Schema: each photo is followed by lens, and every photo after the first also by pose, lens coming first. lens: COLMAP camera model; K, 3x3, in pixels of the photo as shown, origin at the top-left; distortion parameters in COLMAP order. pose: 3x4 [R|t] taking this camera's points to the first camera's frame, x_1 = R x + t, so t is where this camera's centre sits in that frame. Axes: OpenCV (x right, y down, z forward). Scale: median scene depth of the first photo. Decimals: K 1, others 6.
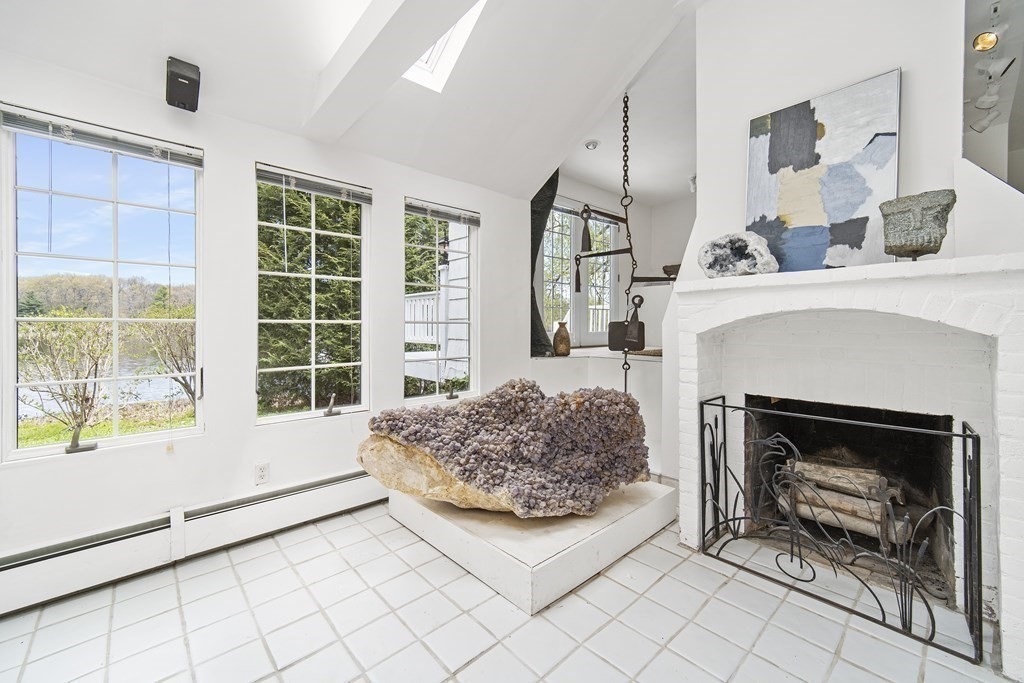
lens RADIAL K [[410.9, 0, 507.9], [0, 410.9, 329.3], [0, 0, 1]] dist [0.002996, 0.000235]
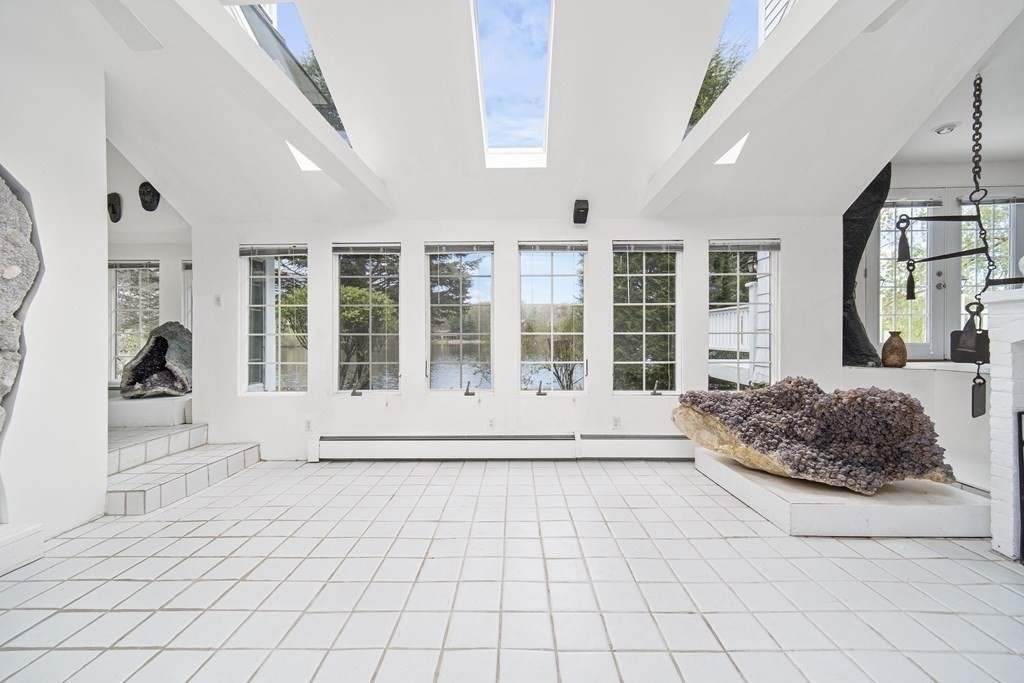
lens RADIAL K [[402.4, 0, 511.5], [0, 402.4, 337.1], [0, 0, 1]] dist [0.000989, 0.000310]
pose [[0.732524, -0.001575, -0.680739, 0.239967], [-0.001474, 0.999991, -0.003900, 0.001389], [0.680739, 0.003861, 0.732516, -0.561630]]
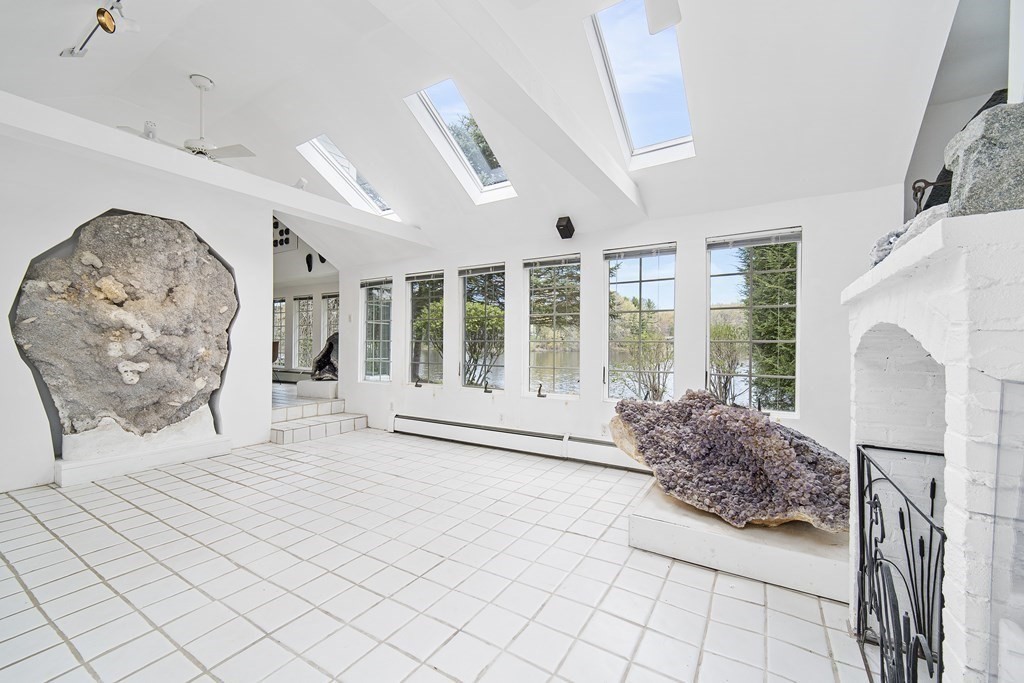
lens RADIAL K [[409.5, 0, 512.0], [0, 409.5, 341.5], [0, 0, 1]] dist [0.000558, 0.000033]
pose [[0.282531, -0.002287, -0.959255, 1.038485], [-0.010682, 0.999928, -0.005530, -0.006799], [0.959199, 0.011809, 0.282486, 0.151527]]
